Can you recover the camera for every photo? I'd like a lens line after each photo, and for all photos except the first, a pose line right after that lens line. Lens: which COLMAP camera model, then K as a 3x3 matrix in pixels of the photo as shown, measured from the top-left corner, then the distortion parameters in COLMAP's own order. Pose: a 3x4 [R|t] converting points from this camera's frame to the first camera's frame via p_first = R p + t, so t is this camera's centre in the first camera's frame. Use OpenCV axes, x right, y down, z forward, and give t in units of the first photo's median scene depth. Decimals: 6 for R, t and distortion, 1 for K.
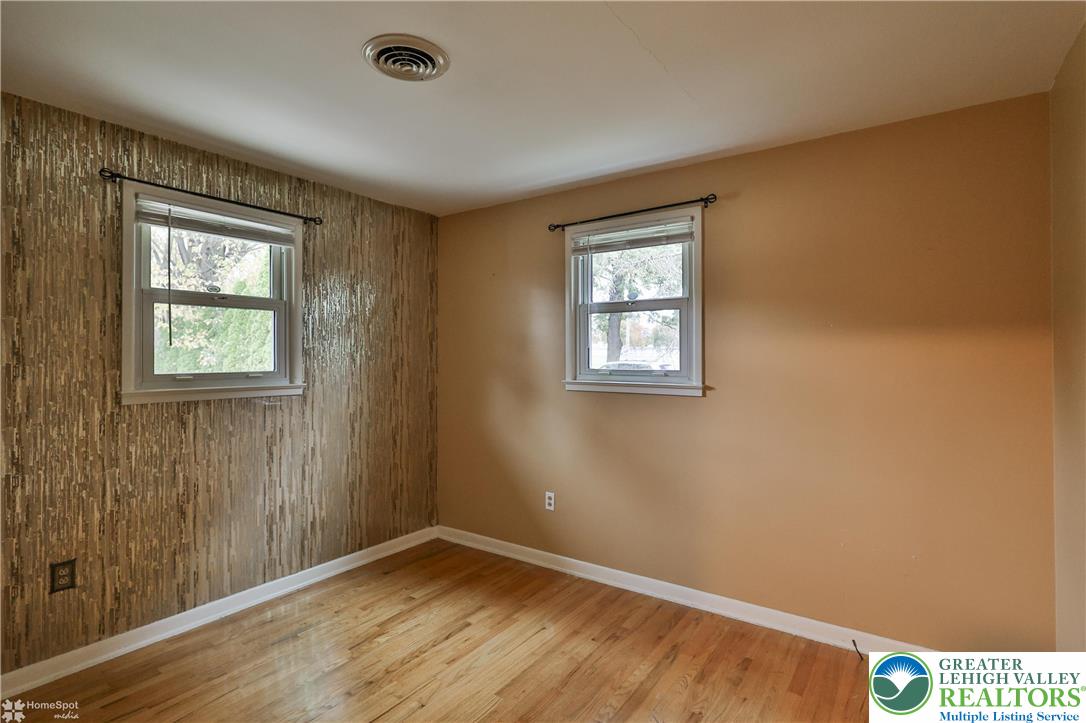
lens RADIAL K [[542.0, 0, 537.0], [0, 542.0, 356.7], [0, 0, 1]] dist [0.002093, -0.001119]
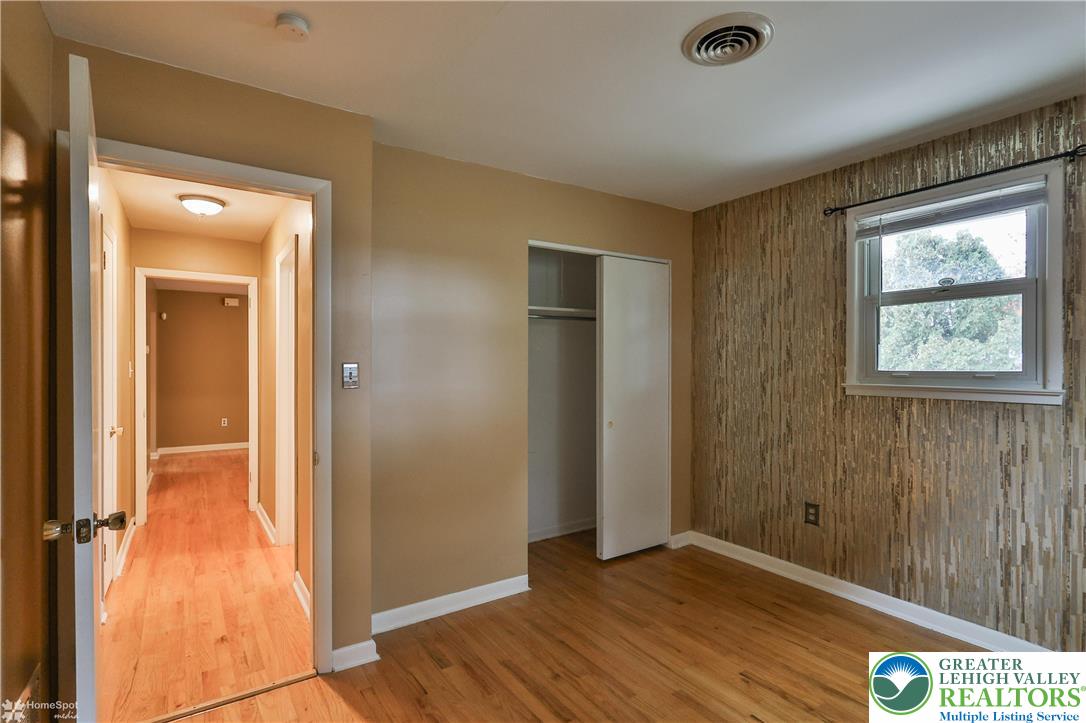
lens RADIAL K [[542.0, 0, 538.1], [0, 542.0, 363.0], [0, 0, 1]] dist [0.002093, -0.001119]
pose [[-0.377999, 0.004208, -0.925797, 0.563610], [0.005697, 0.999981, 0.002220, 0.010106], [0.925789, -0.004435, -0.378016, 0.737357]]
